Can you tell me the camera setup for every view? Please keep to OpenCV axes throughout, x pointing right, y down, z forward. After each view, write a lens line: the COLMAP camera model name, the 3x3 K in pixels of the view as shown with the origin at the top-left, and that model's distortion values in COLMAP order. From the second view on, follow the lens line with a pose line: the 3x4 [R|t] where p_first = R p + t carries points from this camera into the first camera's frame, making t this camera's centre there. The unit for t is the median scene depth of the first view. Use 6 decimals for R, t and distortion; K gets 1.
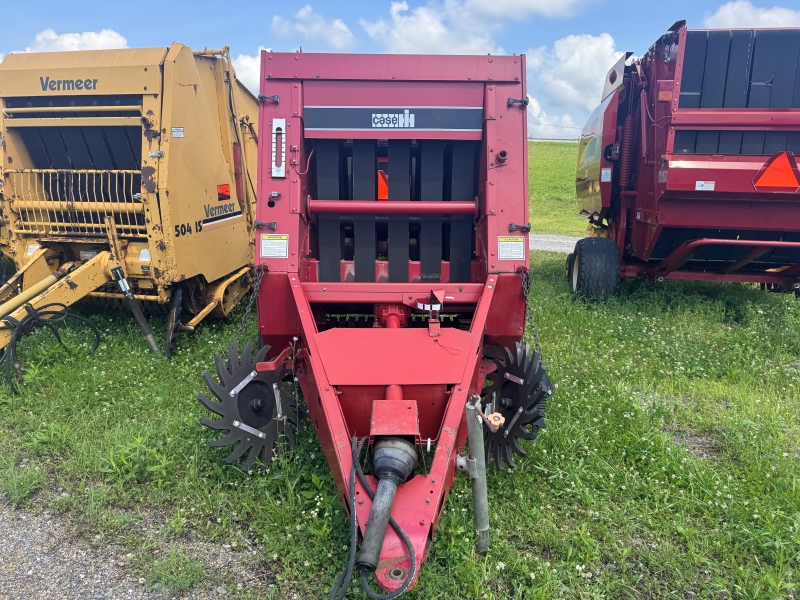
lens RADIAL K [[551.3, 0, 398.8], [0, 551.3, 285.8], [0, 0, 1]] dist [0.040541, -0.000428]
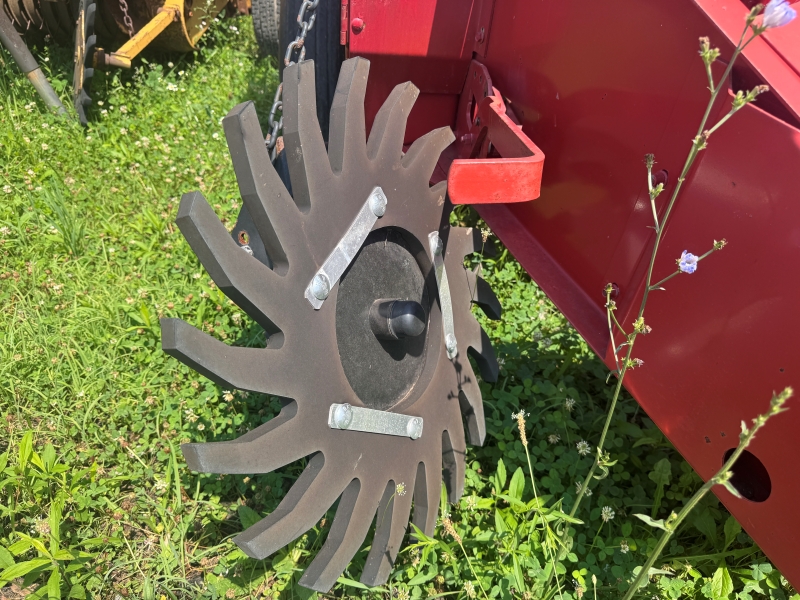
lens RADIAL K [[589.7, 0, 400.0], [0, 589.7, 300.0], [0, 0, 1]] dist [0.004917, 0.002166]
pose [[0.997947, 0.032761, 0.055024, -0.169023], [-0.051242, 0.923863, 0.379277, 0.063610], [-0.038409, -0.381318, 0.923646, 0.470587]]
